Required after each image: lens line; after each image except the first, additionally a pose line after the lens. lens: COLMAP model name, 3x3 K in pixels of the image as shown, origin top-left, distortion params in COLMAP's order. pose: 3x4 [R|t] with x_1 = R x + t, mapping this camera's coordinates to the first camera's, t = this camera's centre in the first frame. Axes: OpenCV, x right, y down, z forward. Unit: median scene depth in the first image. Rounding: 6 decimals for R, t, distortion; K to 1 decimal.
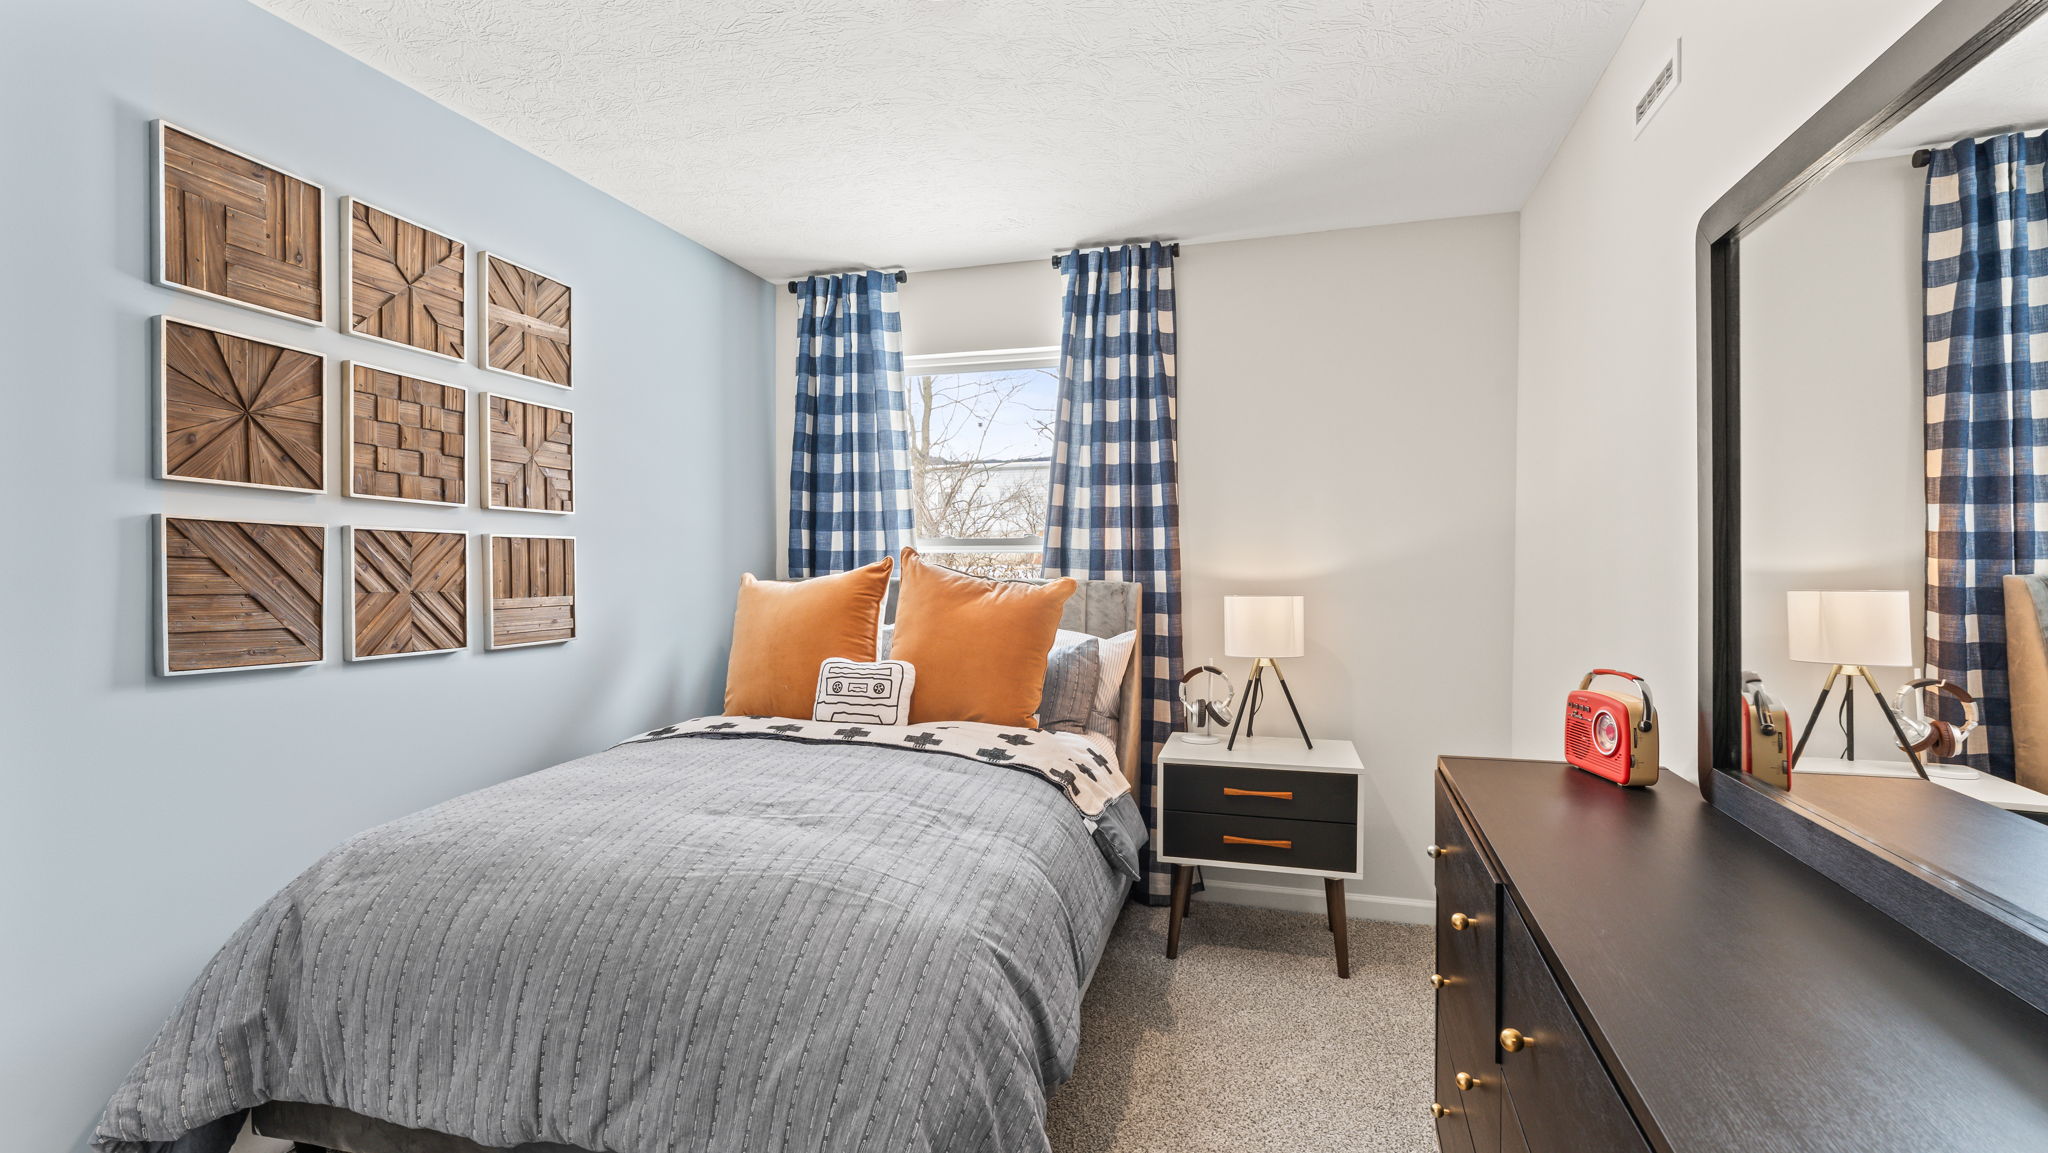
lens RADIAL K [[890.0, 0, 1032.6], [0, 890.0, 586.6], [0, 0, 1]] dist [-0.000796, 0.000072]
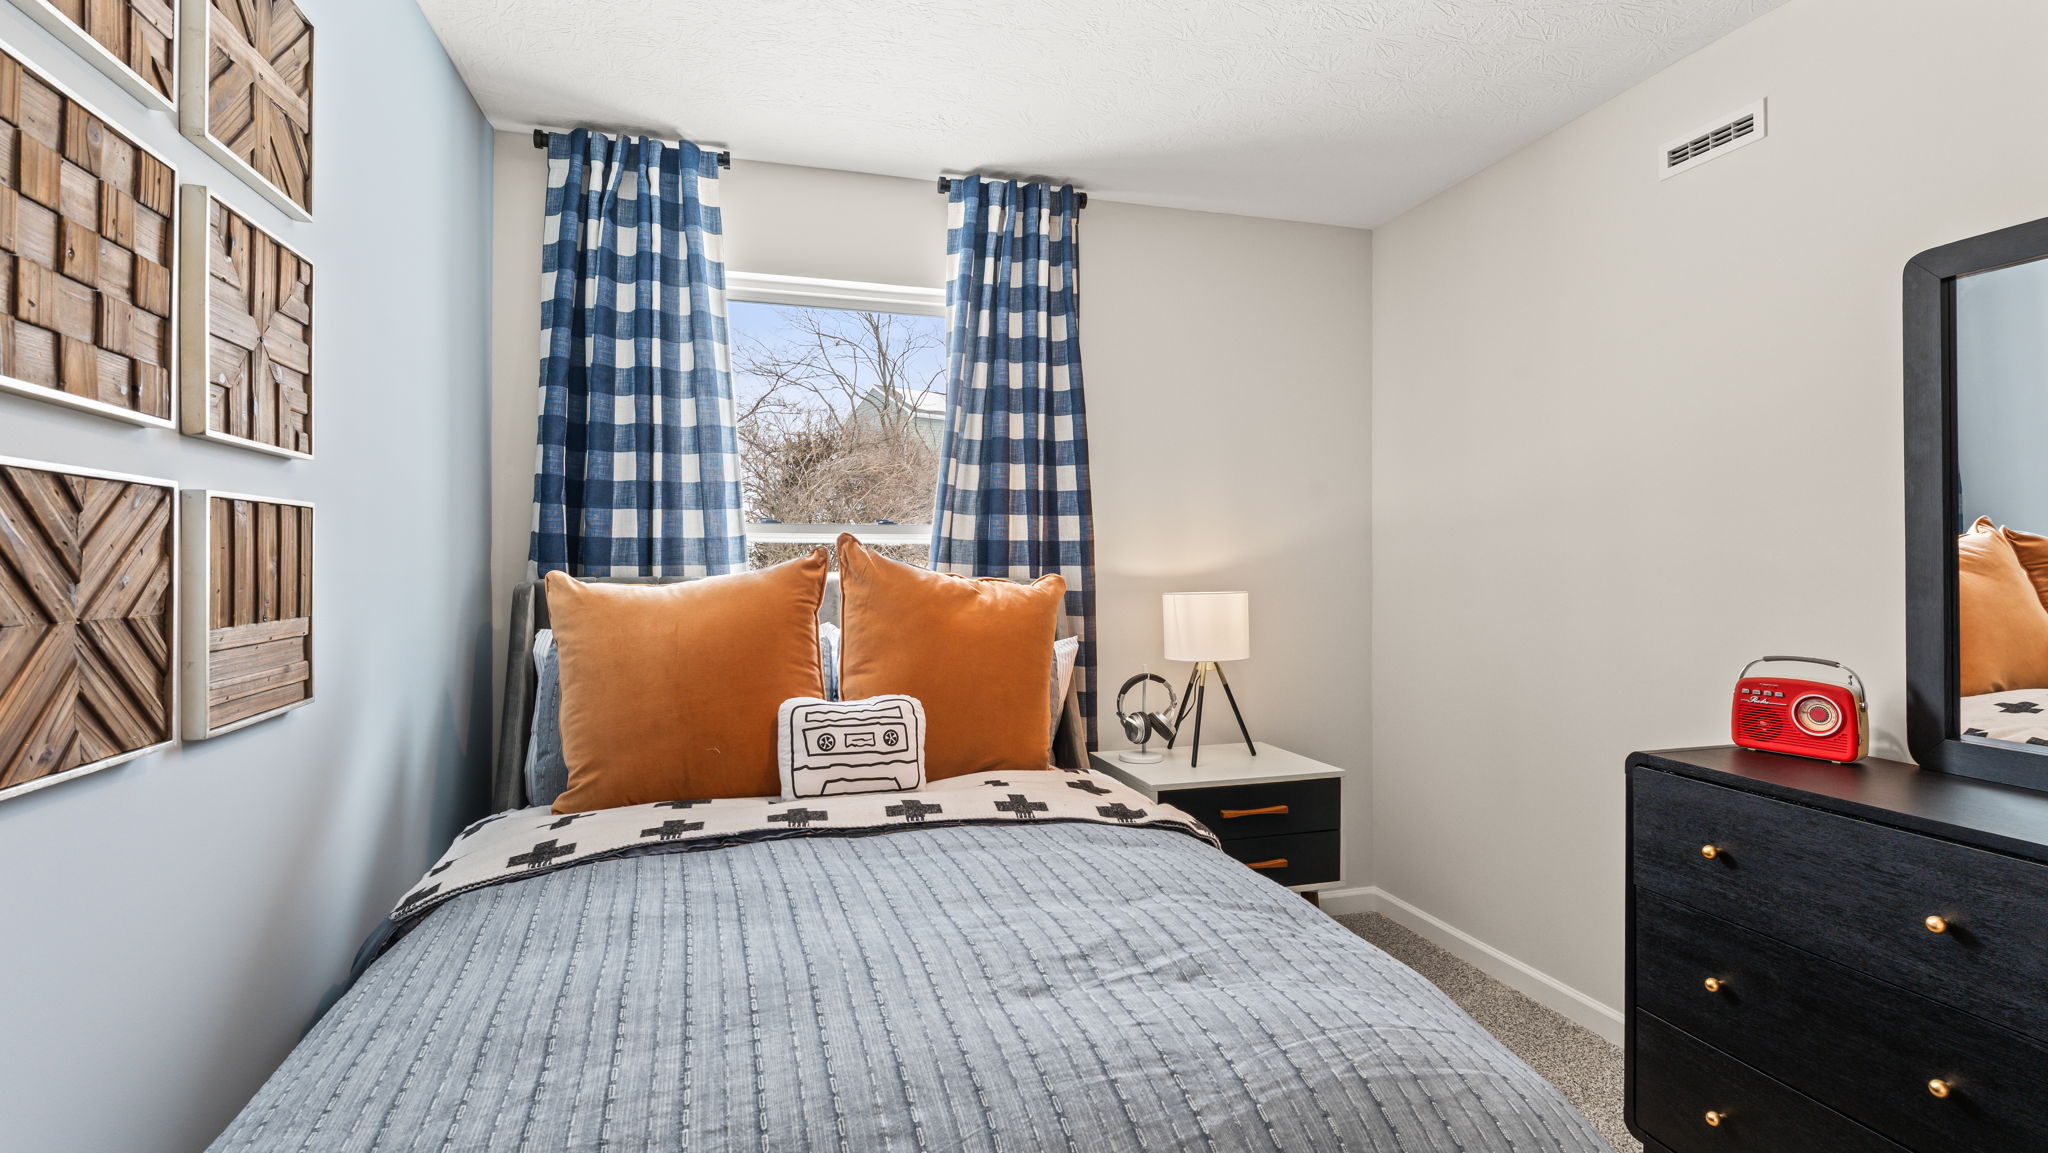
lens RADIAL K [[917.9, 0, 1022.3], [0, 917.9, 562.3], [0, 0, 1]] dist [-0.004350, -0.000021]
pose [[0.849809, 0.000285, 0.527090, -0.445396], [0.010700, 0.999784, -0.017791, -0.007389], [-0.526982, 0.020759, 0.849623, 0.329315]]
